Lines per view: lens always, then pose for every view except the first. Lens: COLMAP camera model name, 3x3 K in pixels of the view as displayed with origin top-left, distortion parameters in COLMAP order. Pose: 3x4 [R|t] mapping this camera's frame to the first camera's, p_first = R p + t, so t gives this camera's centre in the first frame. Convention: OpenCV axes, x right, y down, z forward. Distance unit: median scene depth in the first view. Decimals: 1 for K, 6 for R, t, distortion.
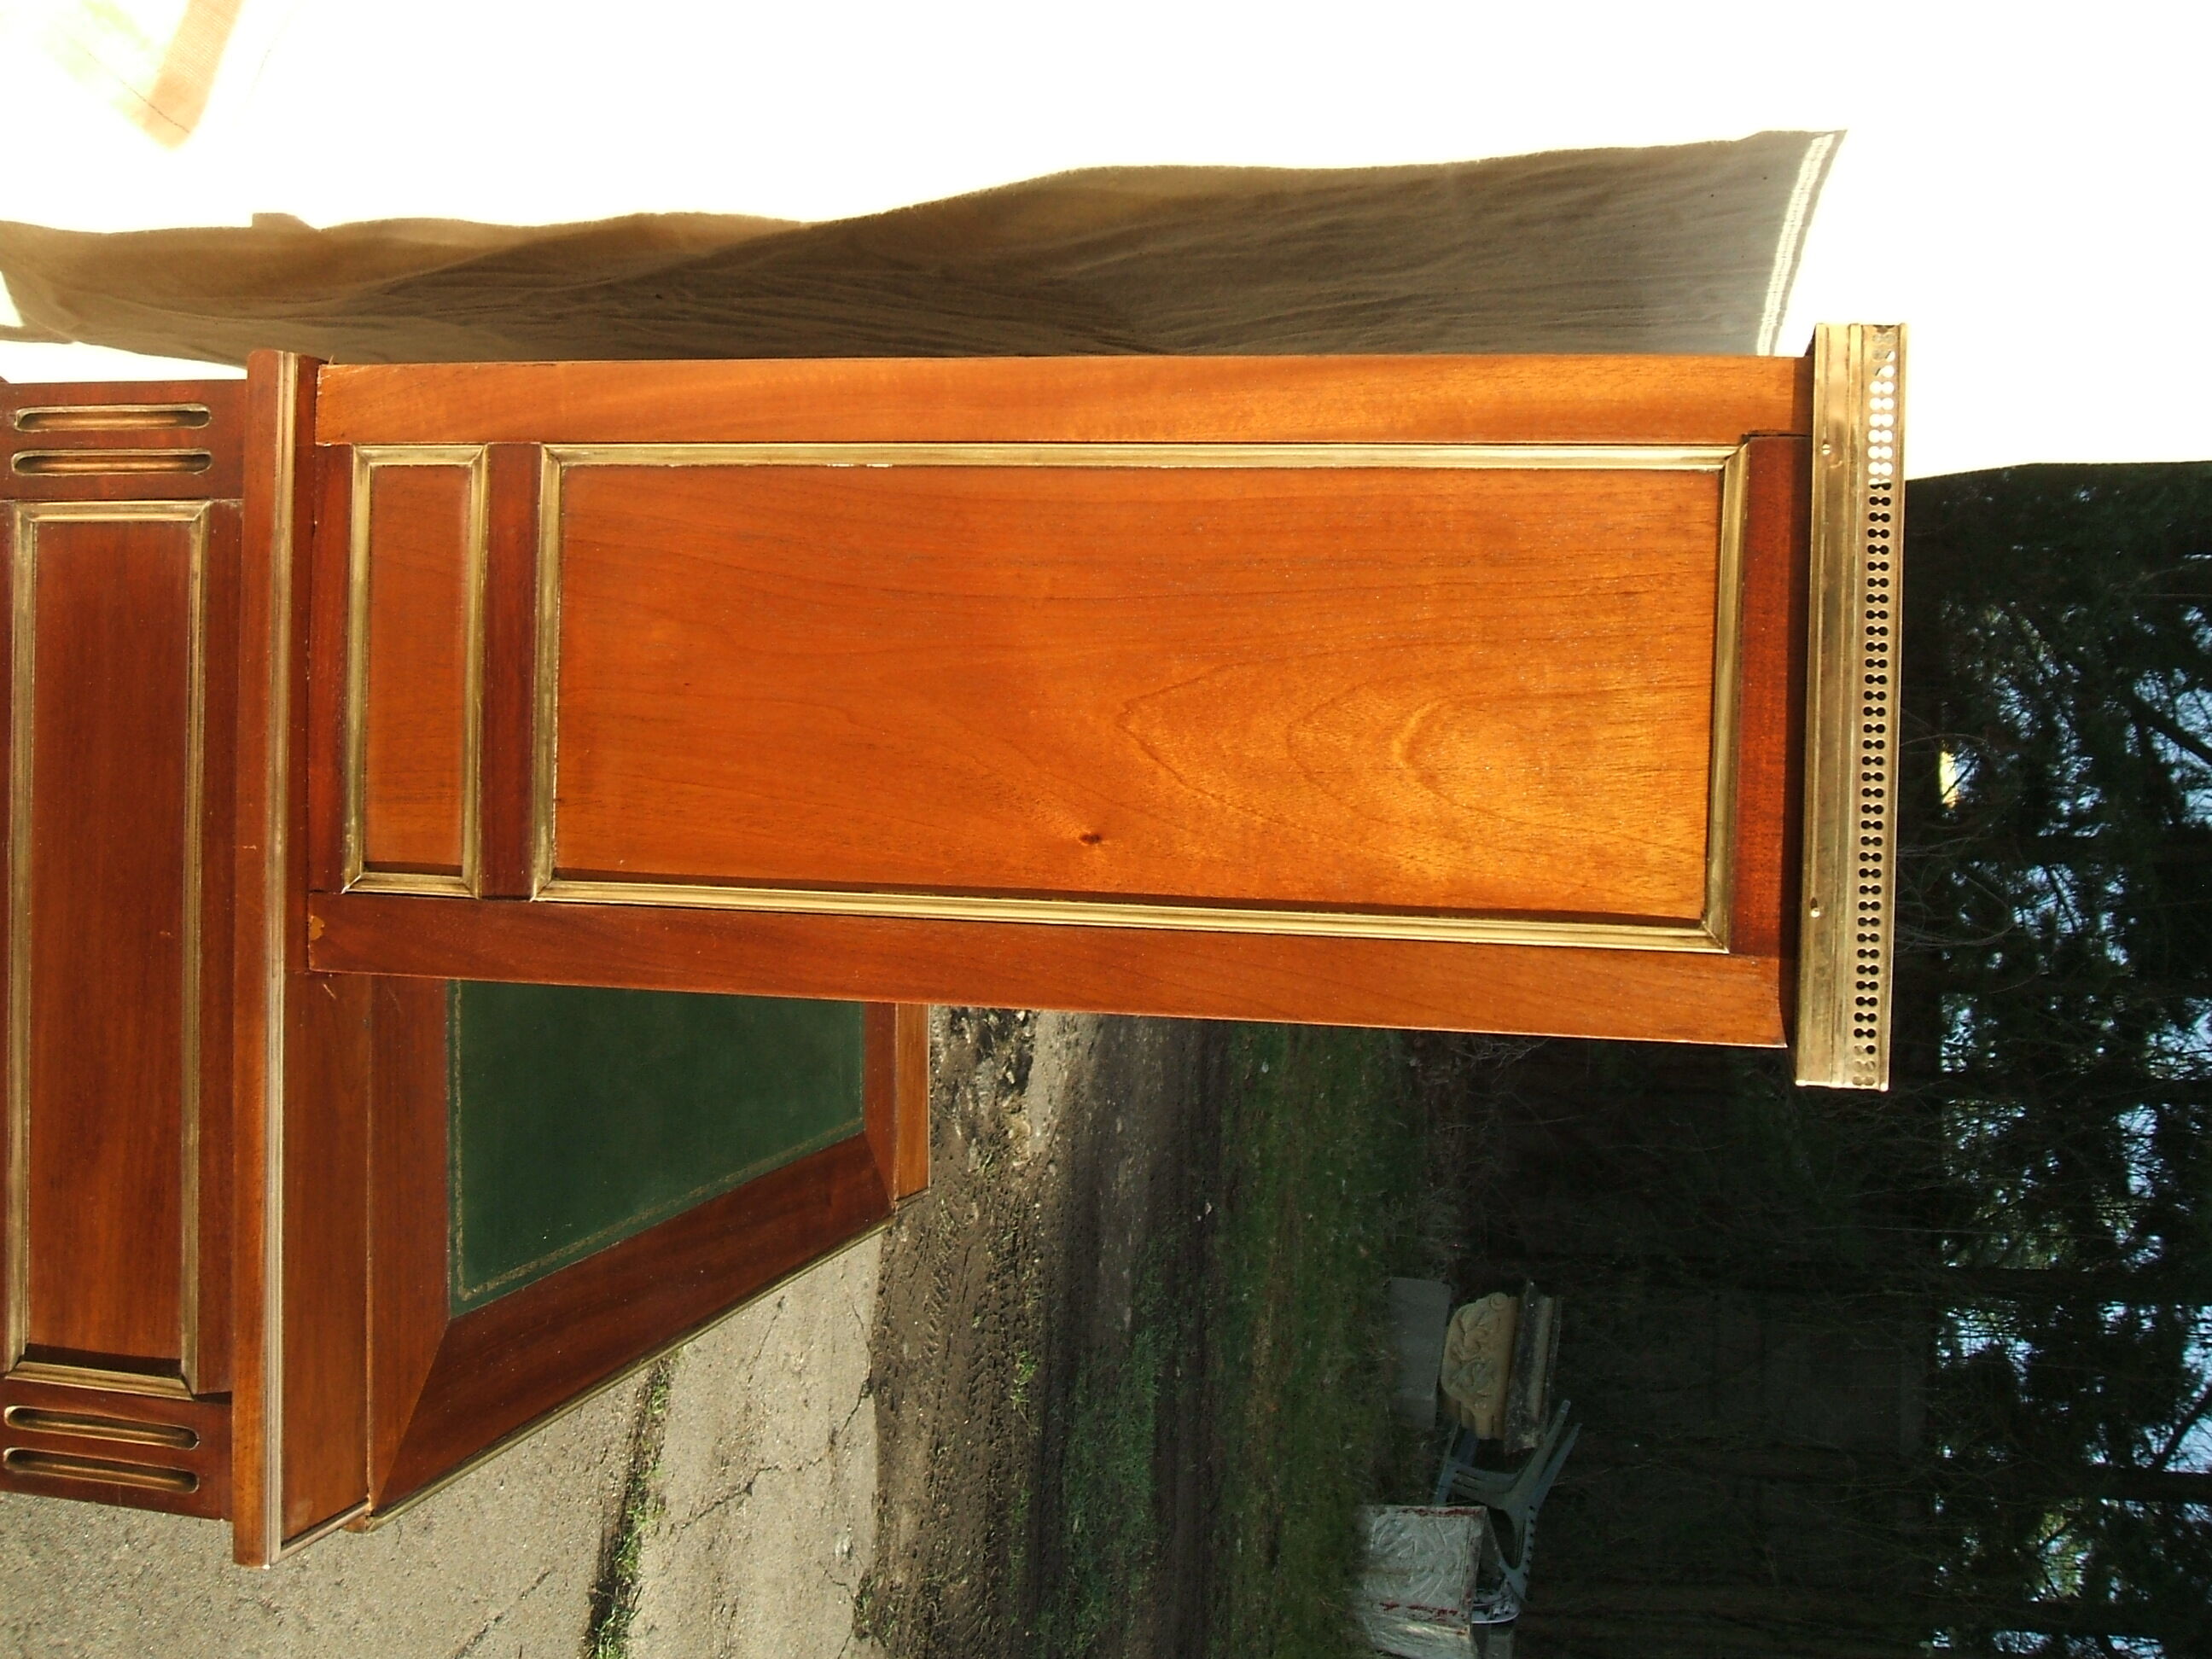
lens RADIAL K [[2504.8, 0, 1104.9], [0, 2504.8, 810.6], [0, 0, 1]] dist [-0.098933, 0.000000]
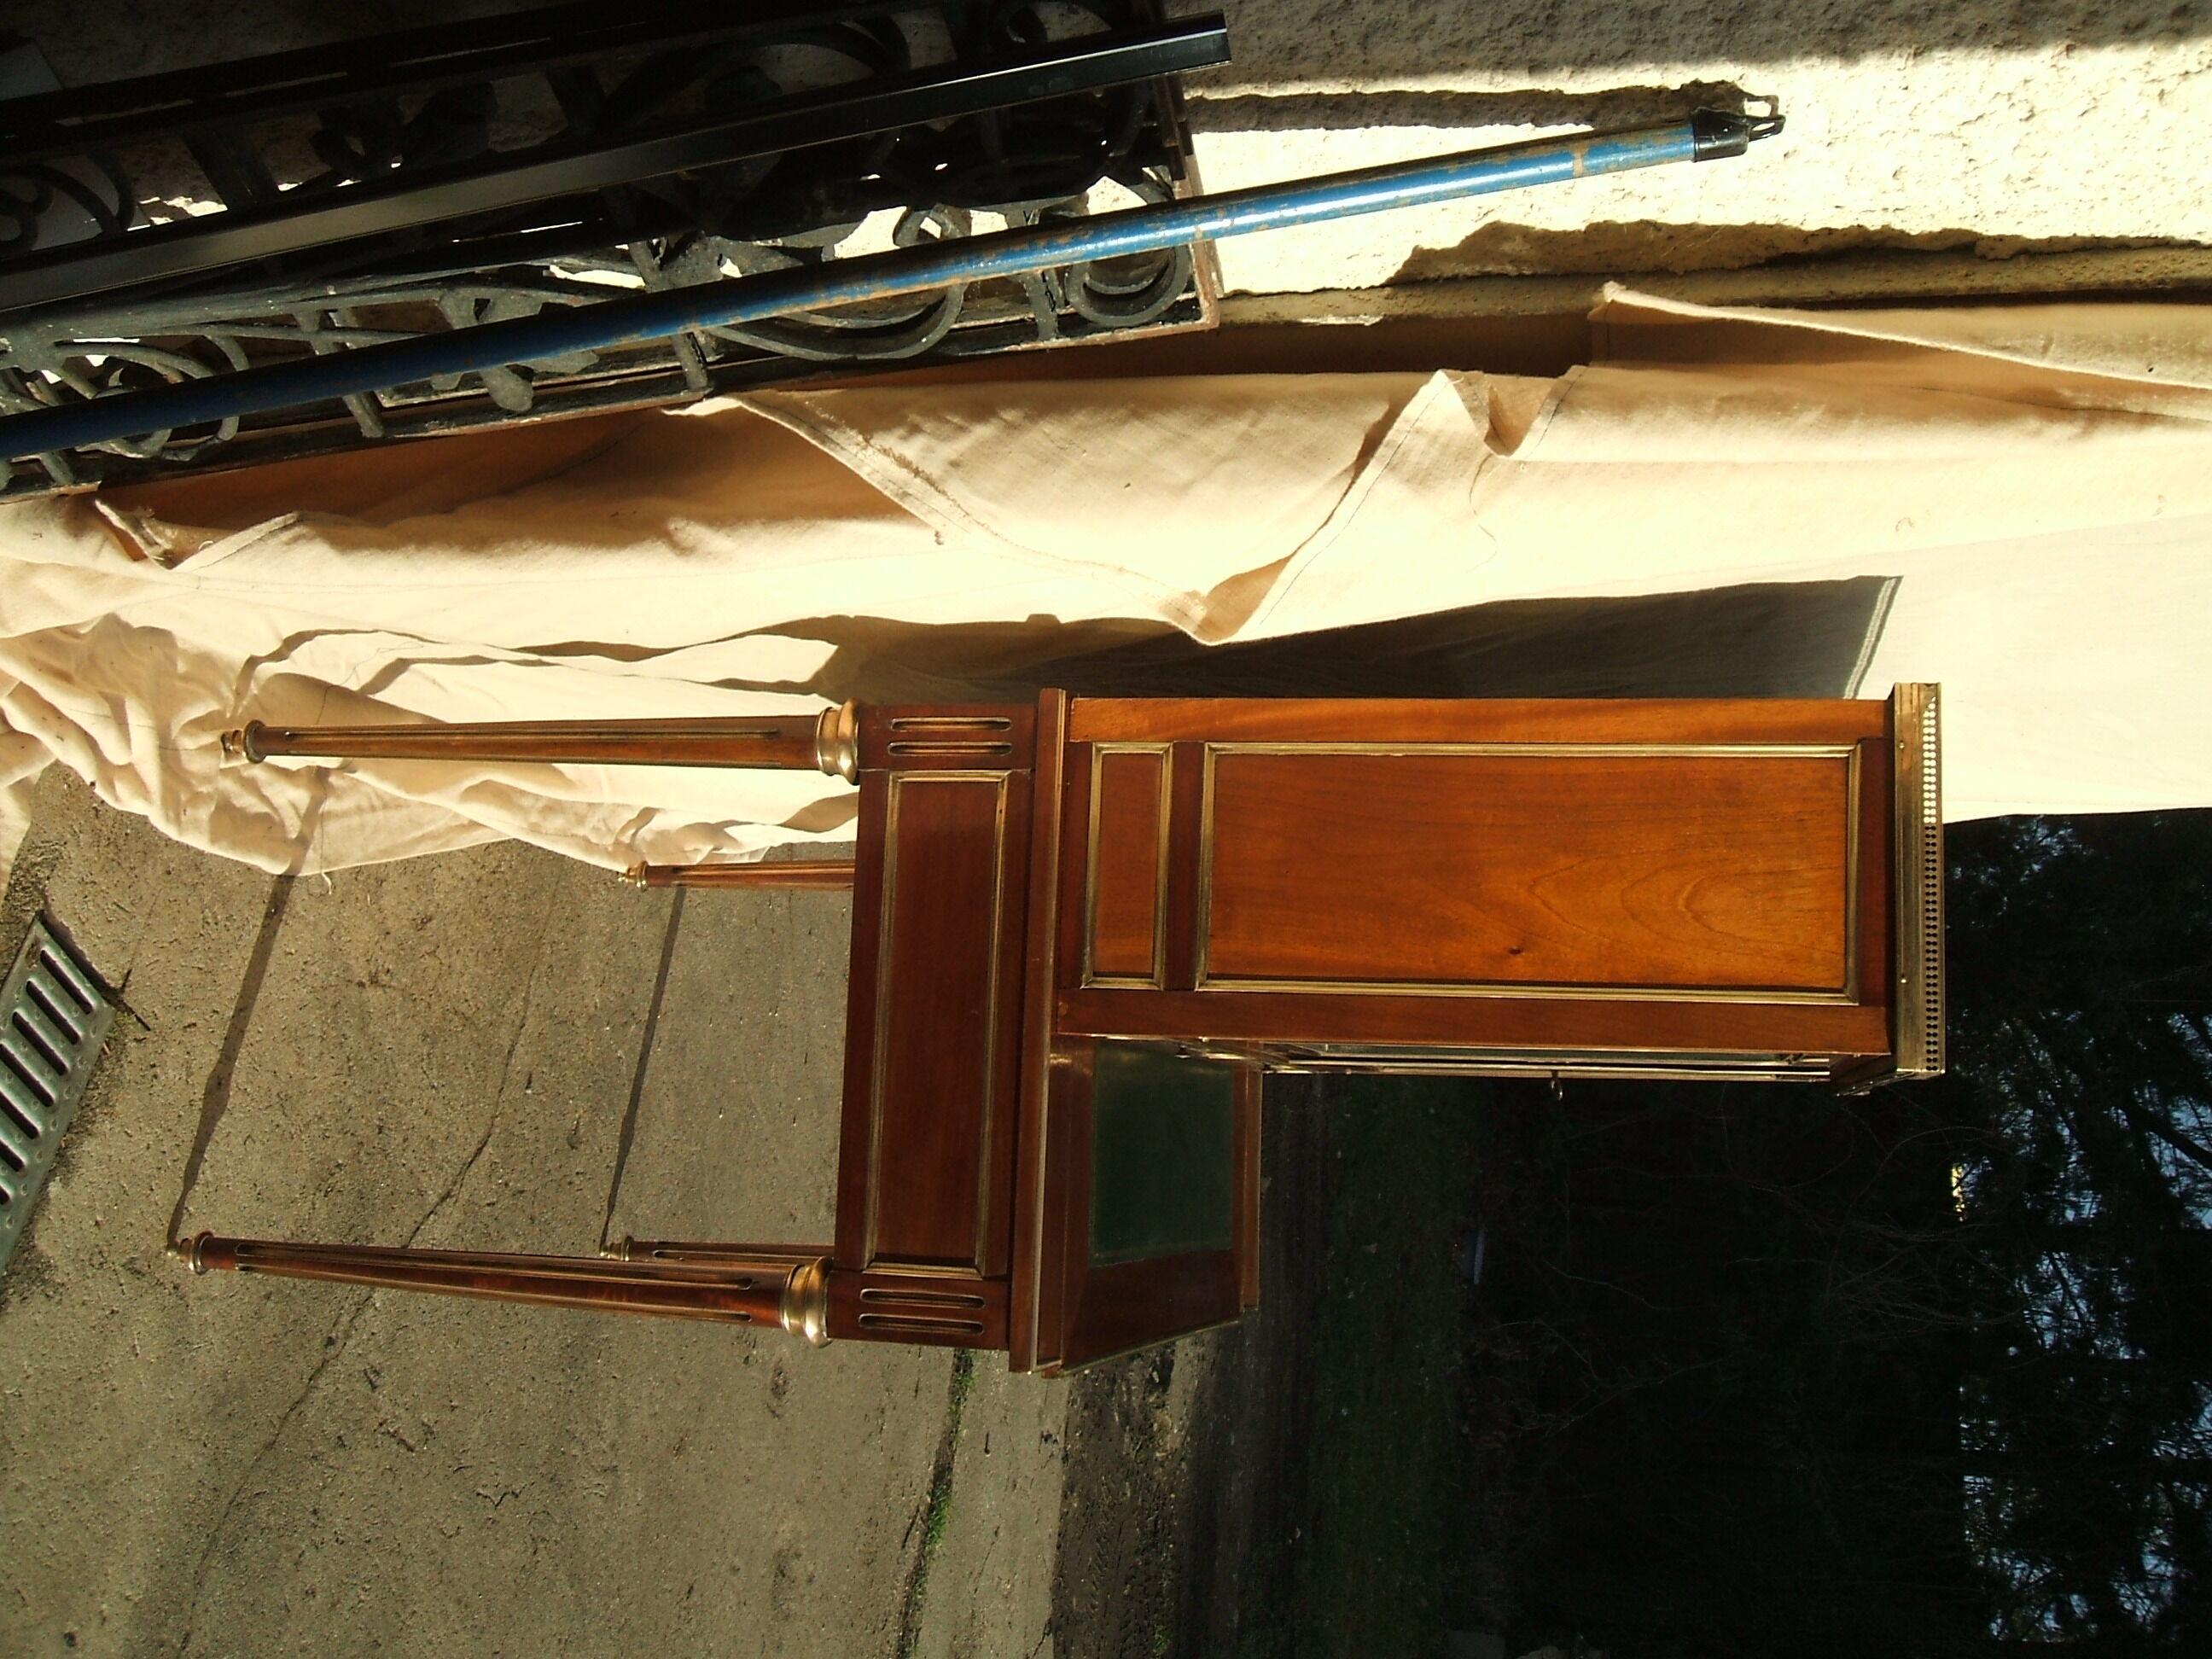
lens RADIAL K [[2504.8, 0, 1108.5], [0, 2504.8, 835.6], [0, 0, 1]] dist [-0.098933, 0.000000]
pose [[0.999895, 0.014479, -0.000911, -0.293068], [-0.014437, 0.986813, -0.161218, 0.219031], [-0.001436, 0.161214, 0.986918, -0.812091]]
